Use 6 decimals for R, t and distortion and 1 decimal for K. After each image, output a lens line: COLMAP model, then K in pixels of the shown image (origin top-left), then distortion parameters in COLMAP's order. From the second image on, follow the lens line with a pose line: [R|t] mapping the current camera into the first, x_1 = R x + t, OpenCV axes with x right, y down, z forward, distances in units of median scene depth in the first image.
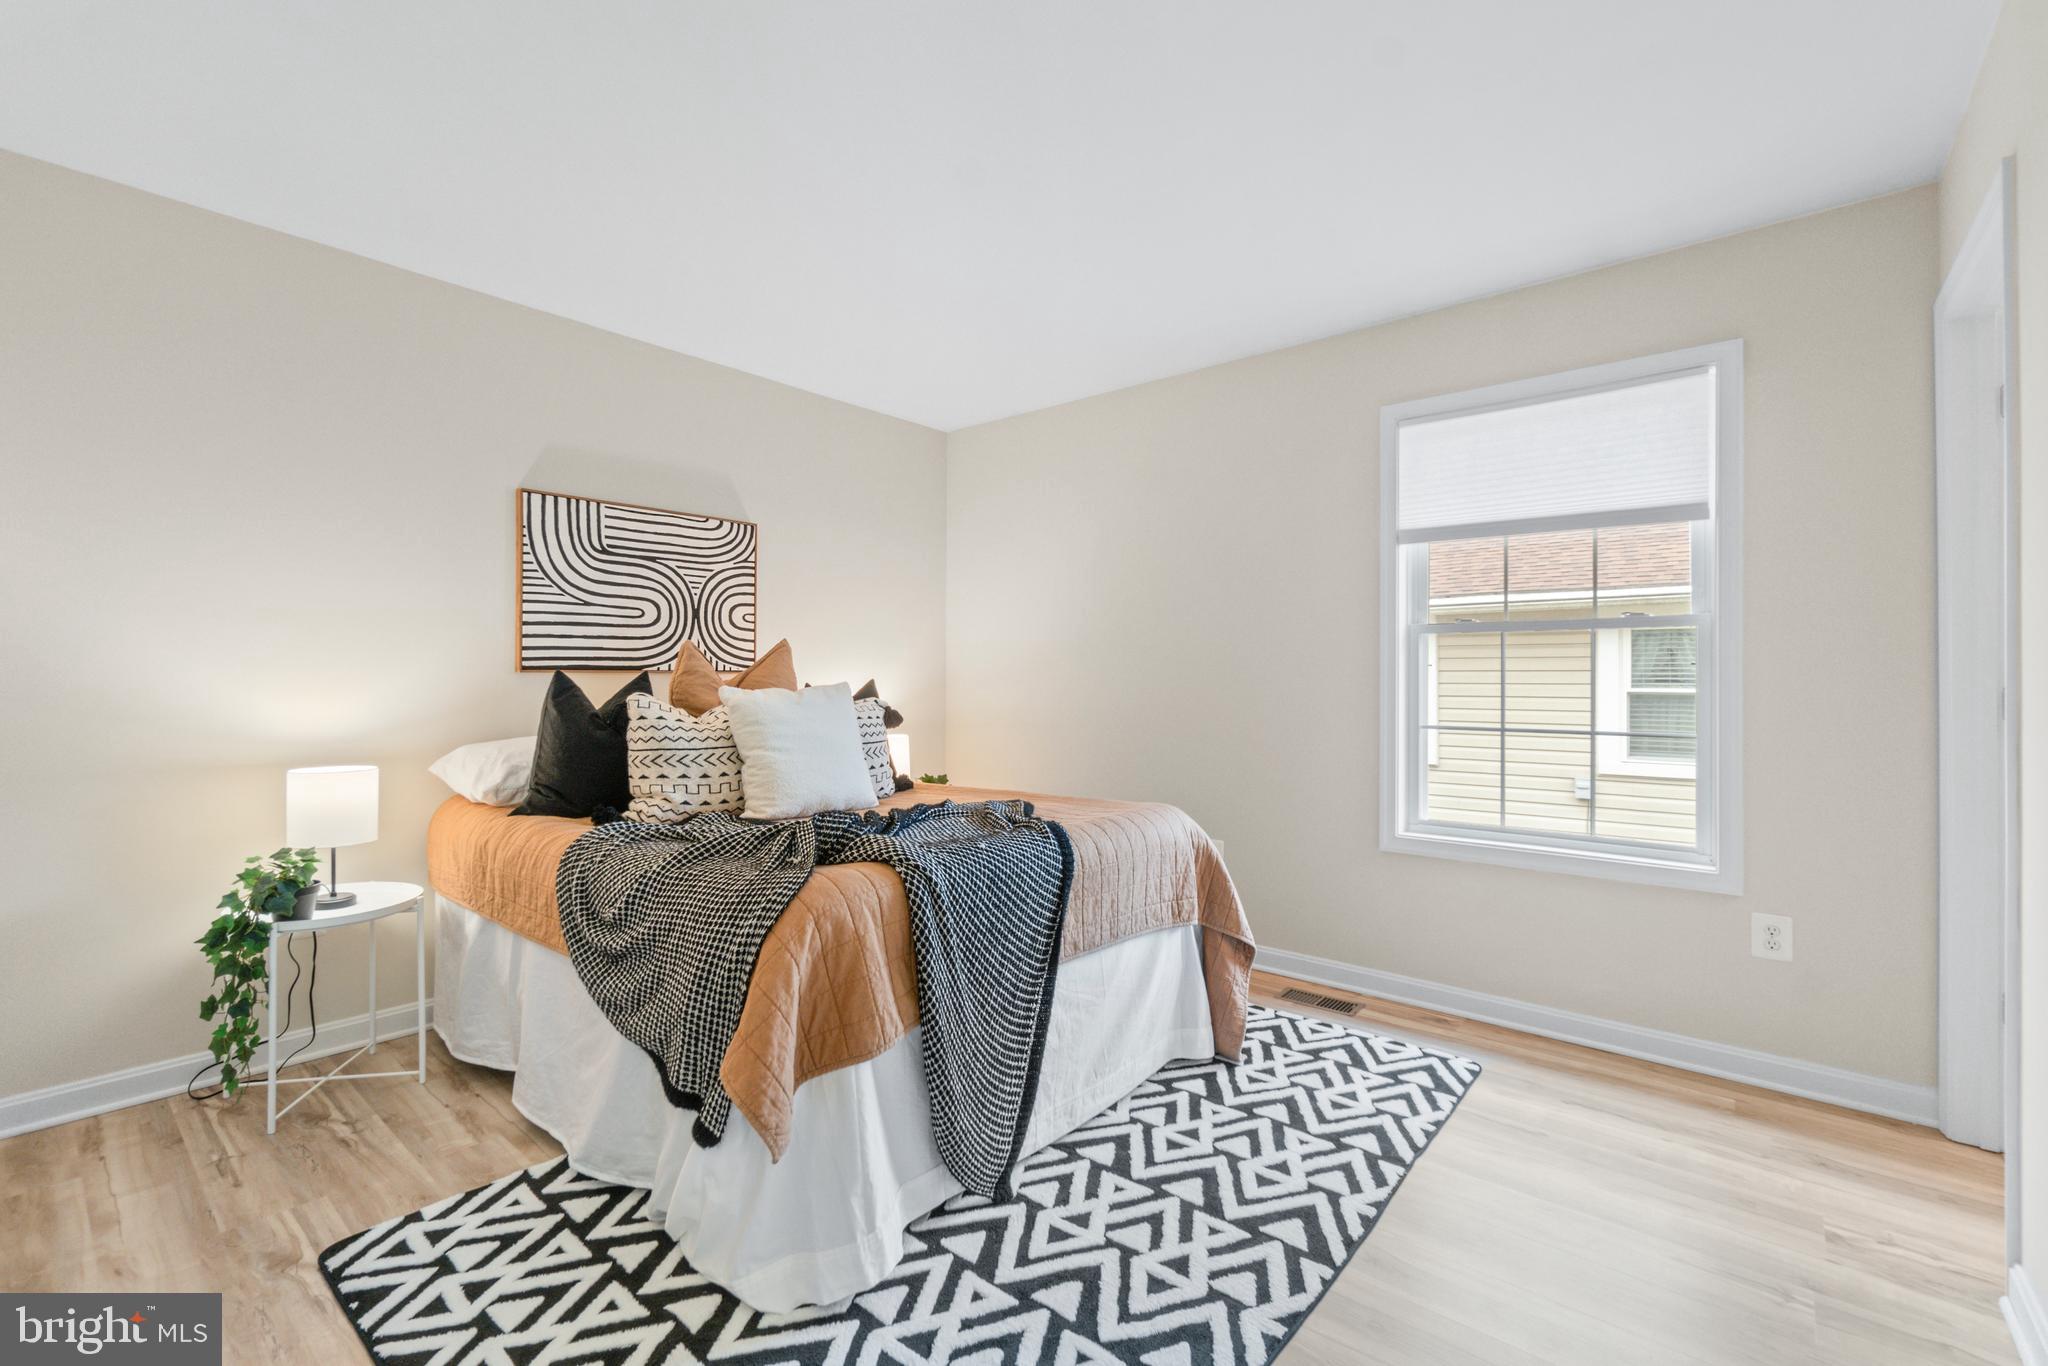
lens RADIAL K [[902.4, 0, 1018.9], [0, 902.4, 683.5], [0, 0, 1]] dist [-0.001465, -0.001280]
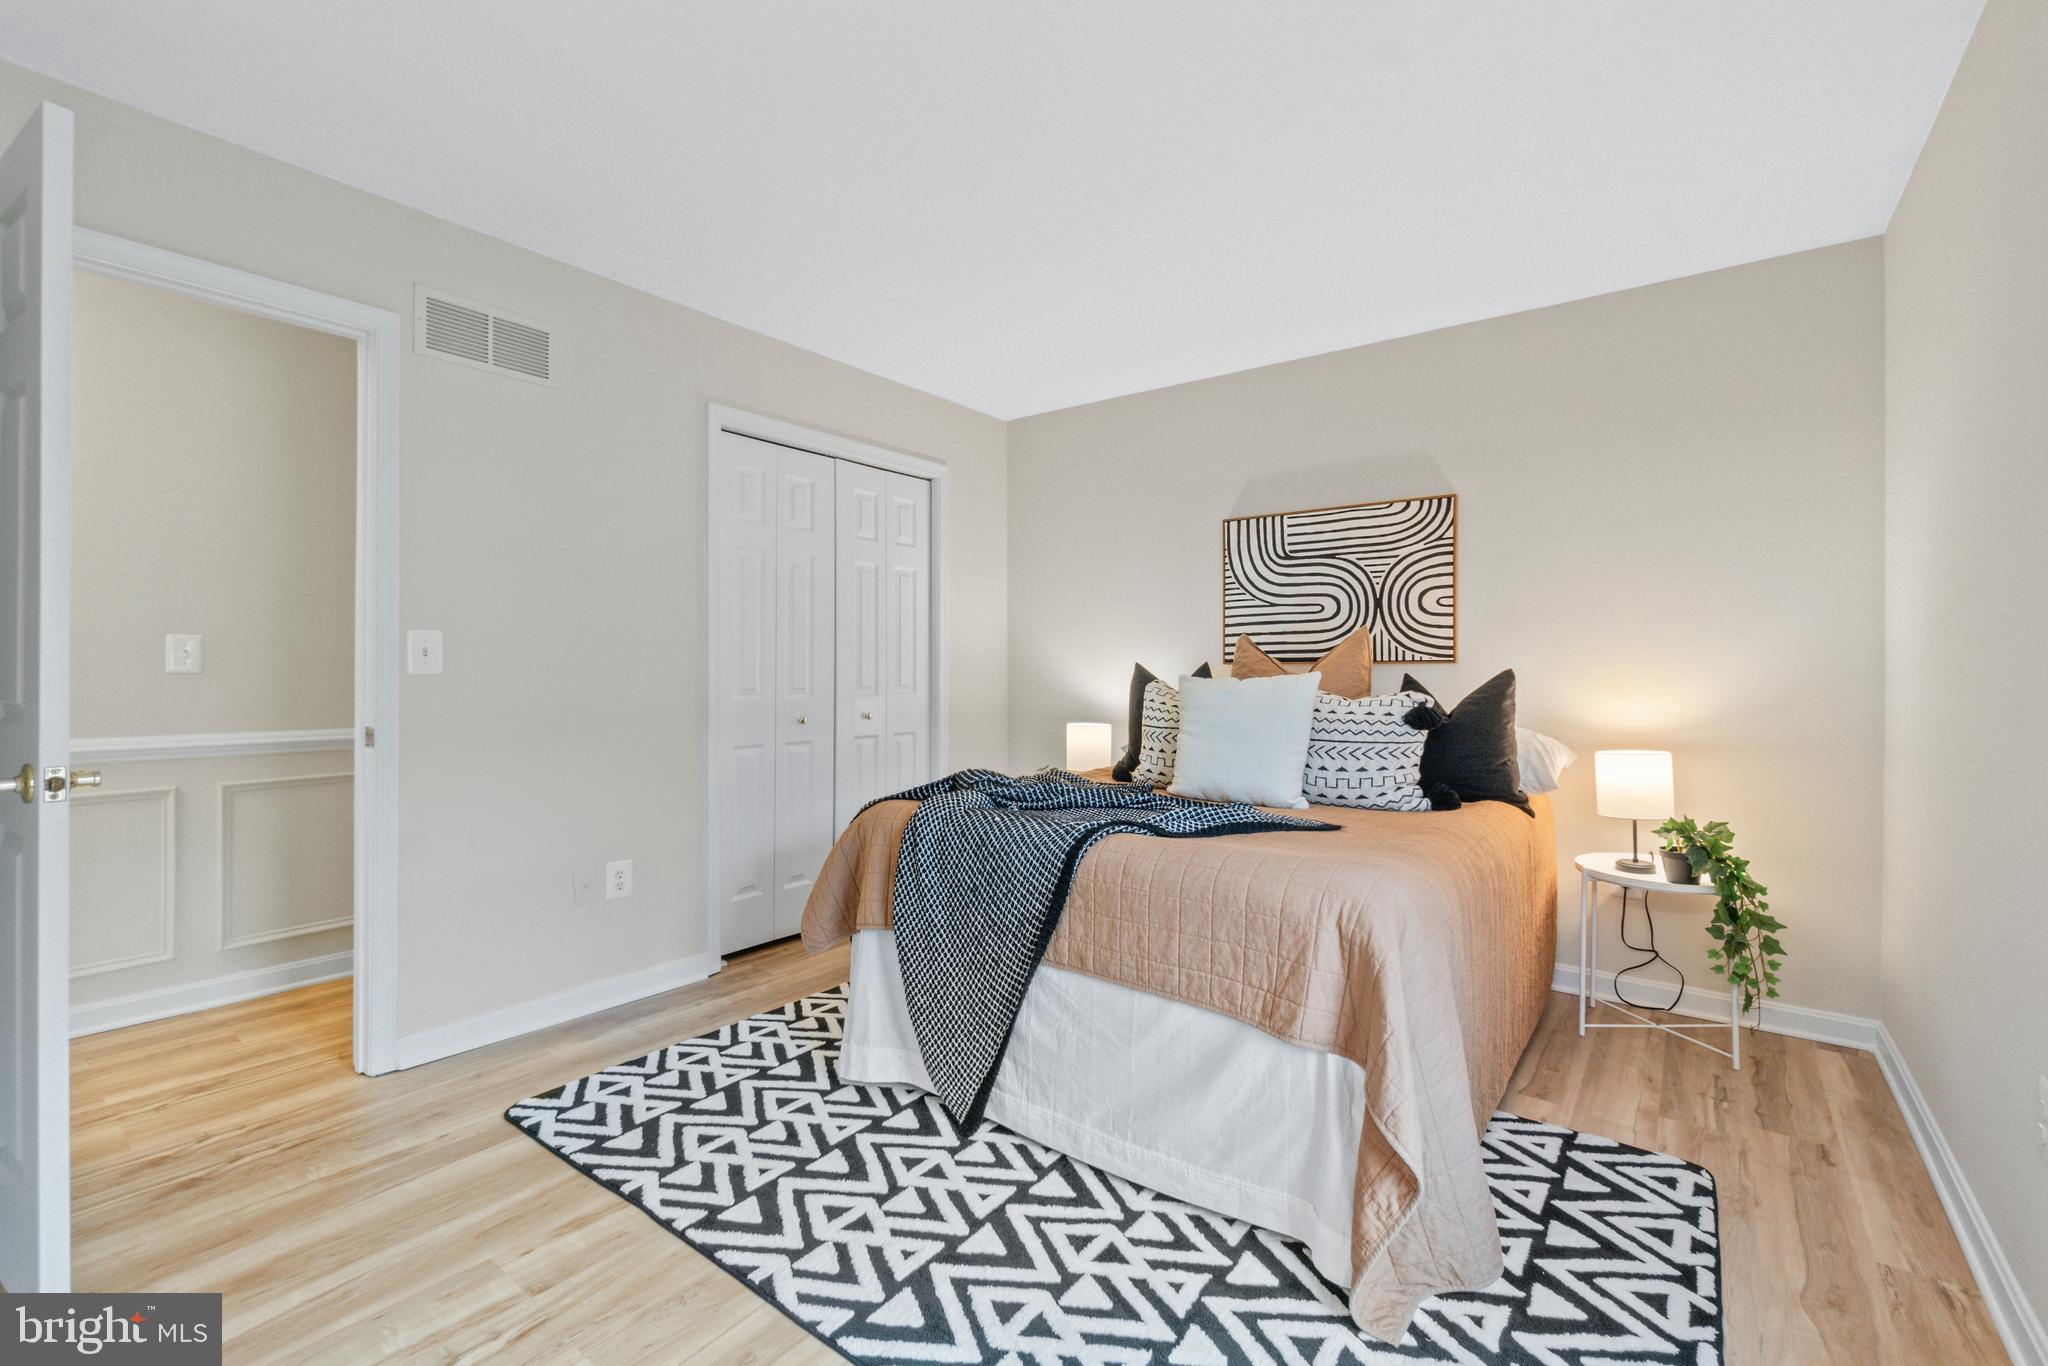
lens RADIAL K [[902.4, 0, 1014.3], [0, 902.4, 683.1], [0, 0, 1]] dist [-0.001465, -0.001280]
pose [[0.029881, 0.010712, -0.999496, 0.666613], [-0.007936, 0.999914, 0.010479, 0.002710], [0.999522, 0.007619, 0.029964, 0.625278]]
